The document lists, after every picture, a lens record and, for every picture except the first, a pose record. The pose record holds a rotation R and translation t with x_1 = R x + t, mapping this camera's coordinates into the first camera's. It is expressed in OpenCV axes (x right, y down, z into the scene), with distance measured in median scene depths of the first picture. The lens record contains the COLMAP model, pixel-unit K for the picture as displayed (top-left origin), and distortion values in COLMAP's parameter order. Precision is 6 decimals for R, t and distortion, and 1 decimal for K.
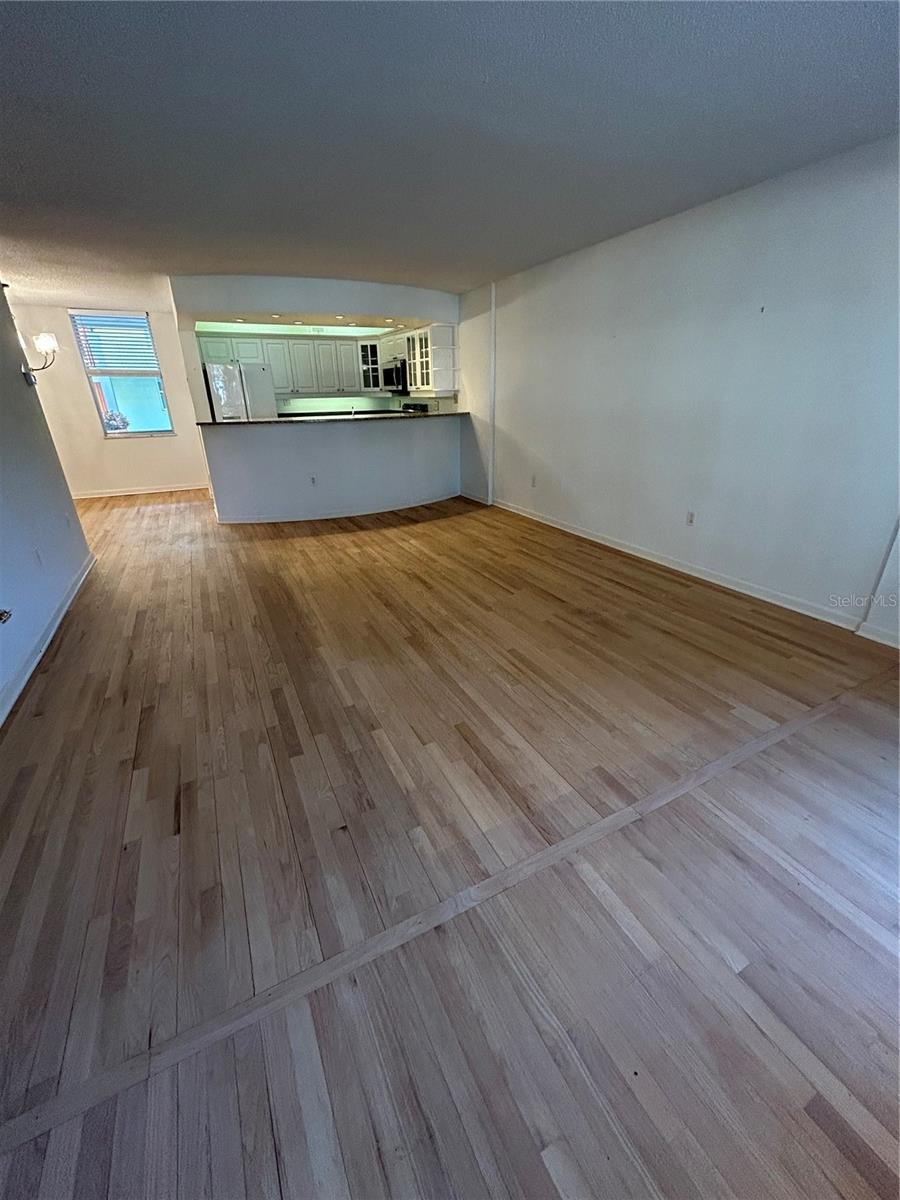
lens RADIAL K [[480.5, 0, 448.0], [0, 480.5, 604.6], [0, 0, 1]] dist [-0.000127, -0.000570]
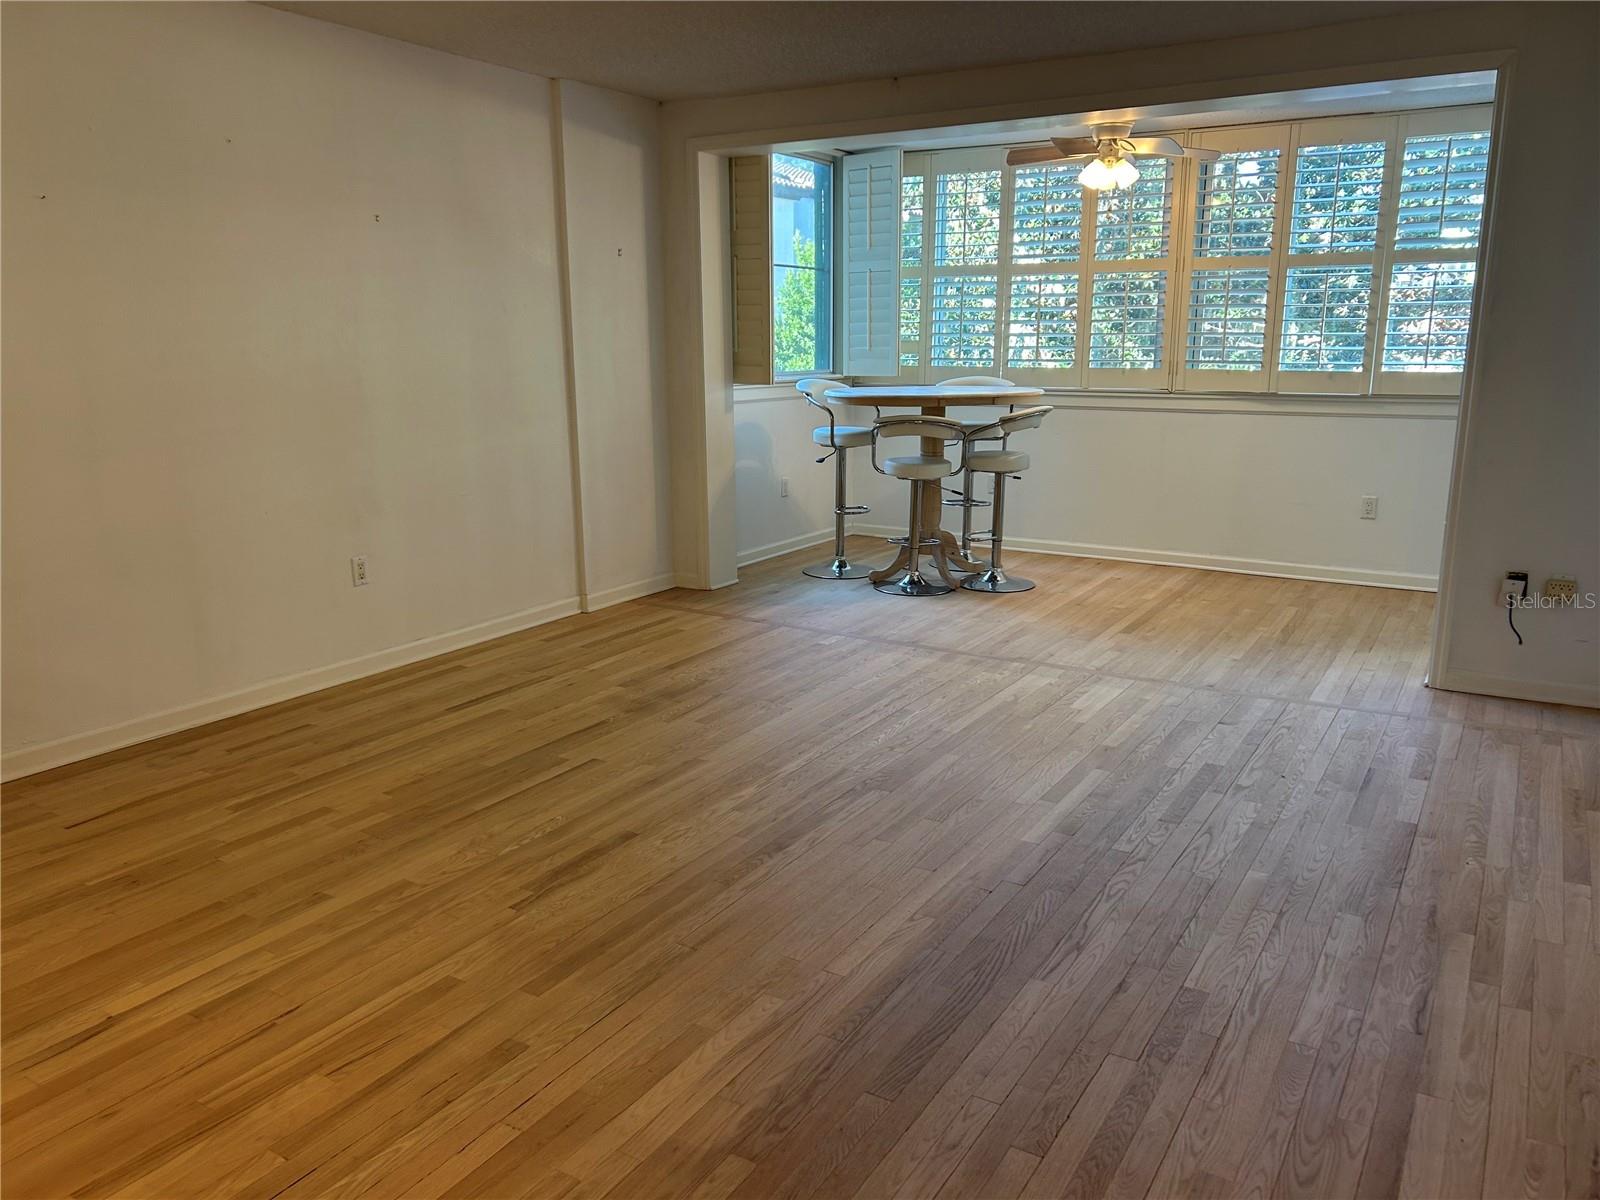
lens RADIAL K [[1198.2, 0, 801.2], [0, 1198.2, 603.3], [0, 0, 1]] dist [0.086554, -0.156511]
pose [[-0.531931, -0.166980, 0.830161, -0.951708], [0.354230, 0.846585, 0.397259, -0.570193], [-0.769136, 0.505382, -0.391176, 1.325652]]
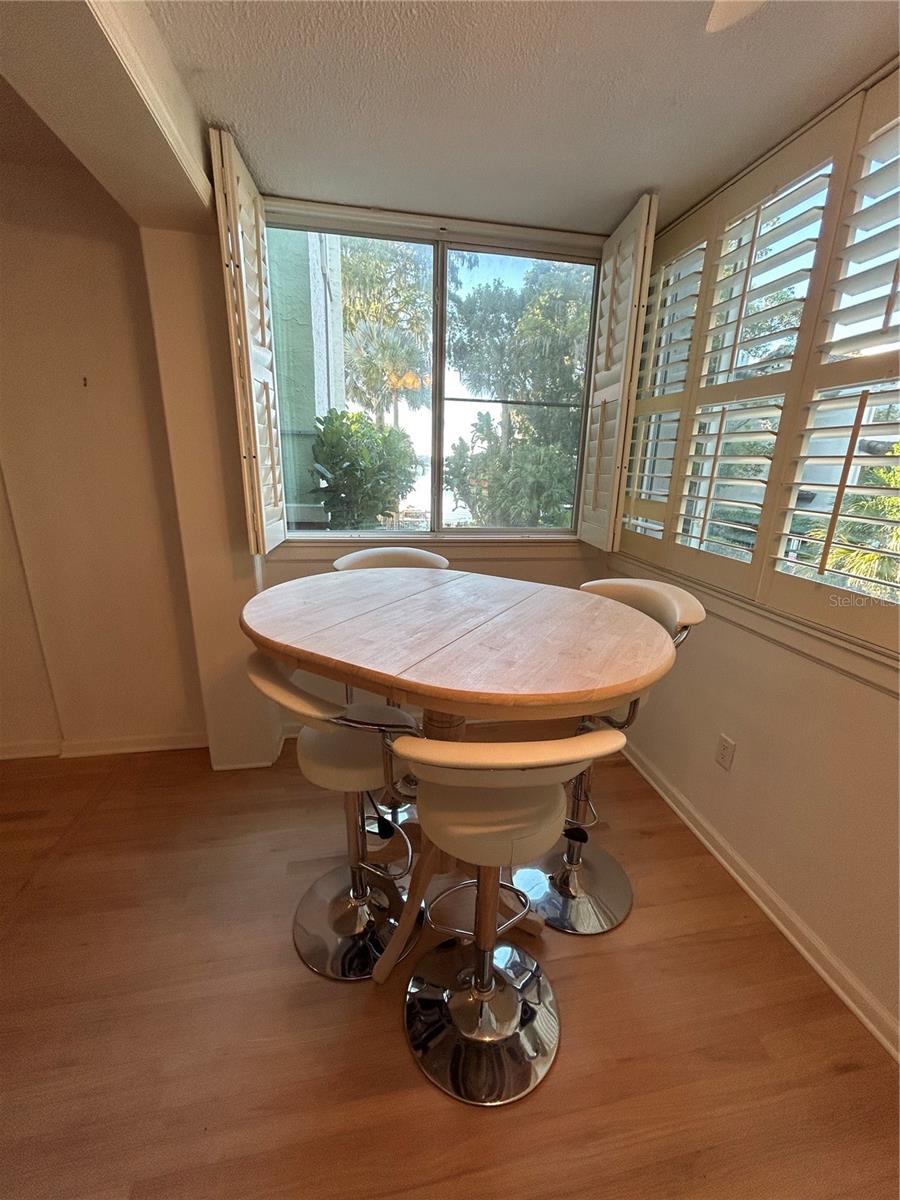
lens RADIAL K [[480.5, 0, 448.0], [0, 480.5, 604.6], [0, 0, 1]] dist [-0.000127, -0.000570]
pose [[0.283351, -0.247801, 0.926449, 0.281684], [0.366212, 0.920792, 0.134283, -0.046687], [-0.886342, 0.301227, 0.351654, 0.017567]]
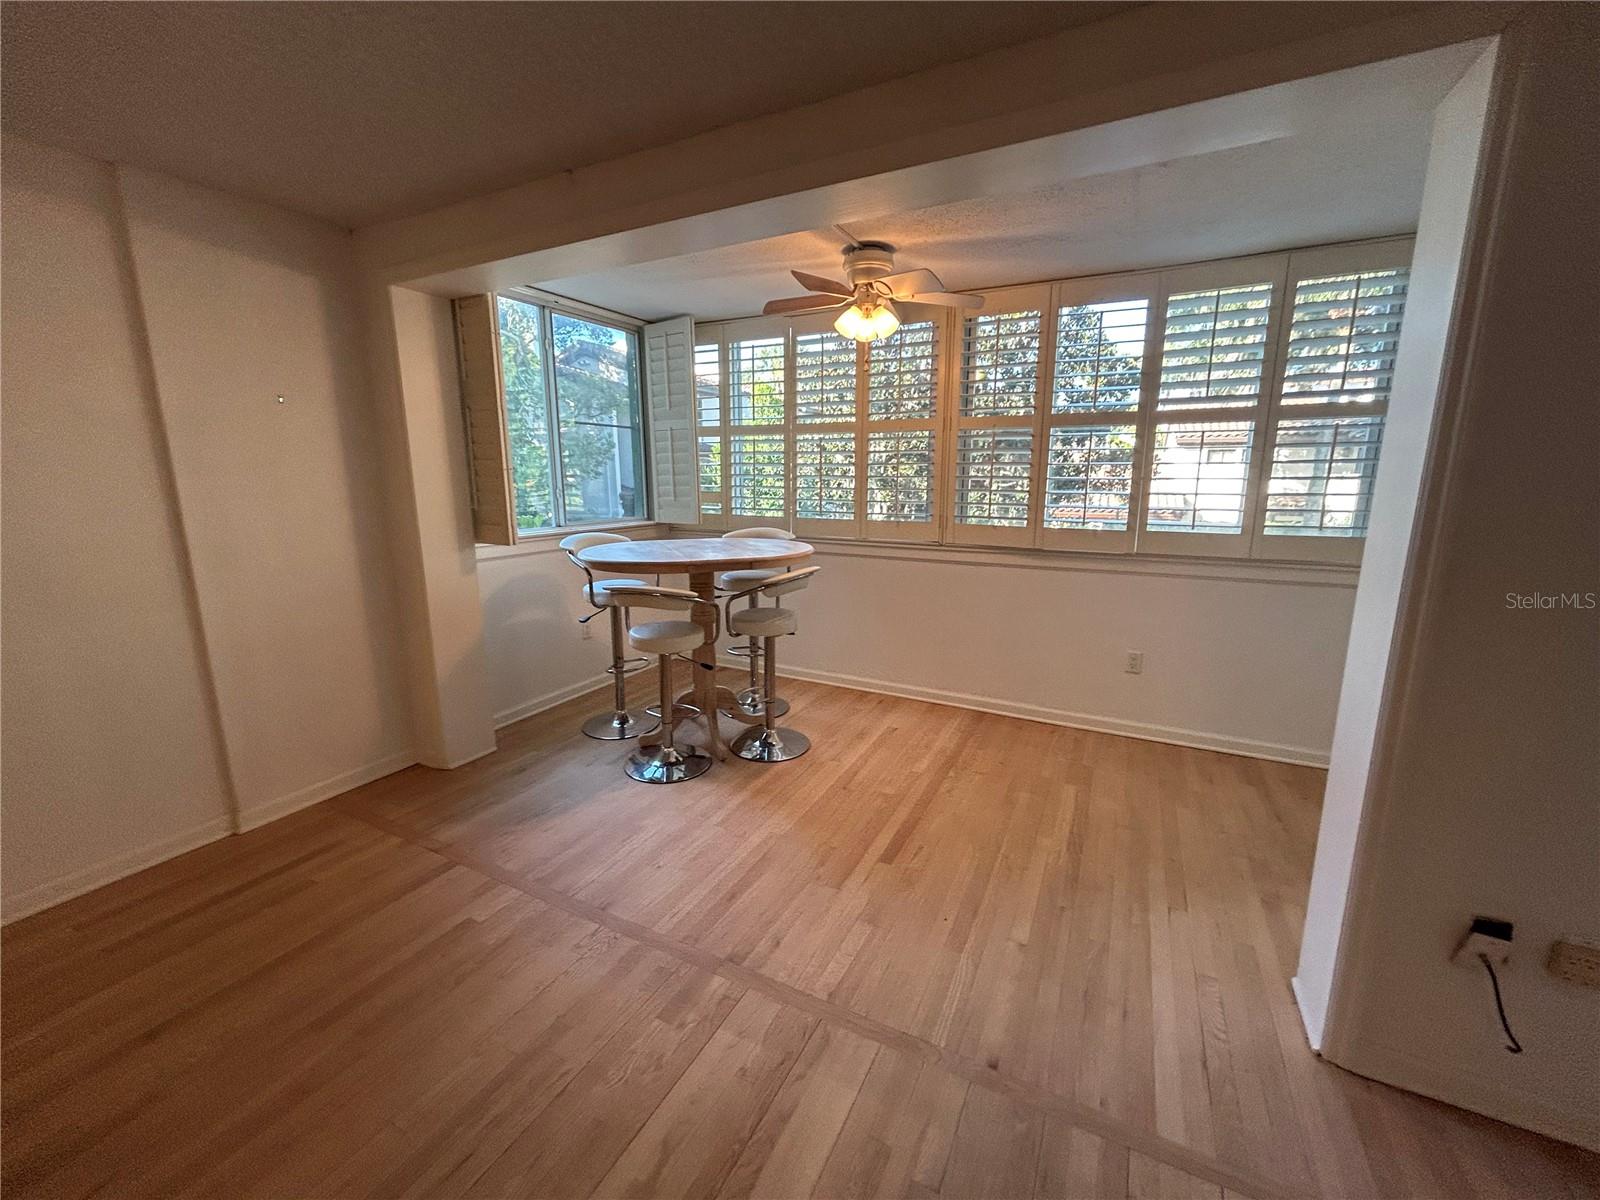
lens RADIAL K [[640.6, 0, 803.4], [0, 640.6, 597.9], [0, 0, 1]] dist [-0.000127, -0.000570]
pose [[-0.584881, -0.140757, 0.798812, -0.269353], [0.338578, 0.852559, 0.398130, -0.278990], [-0.737074, 0.503320, -0.450989, 0.565760]]
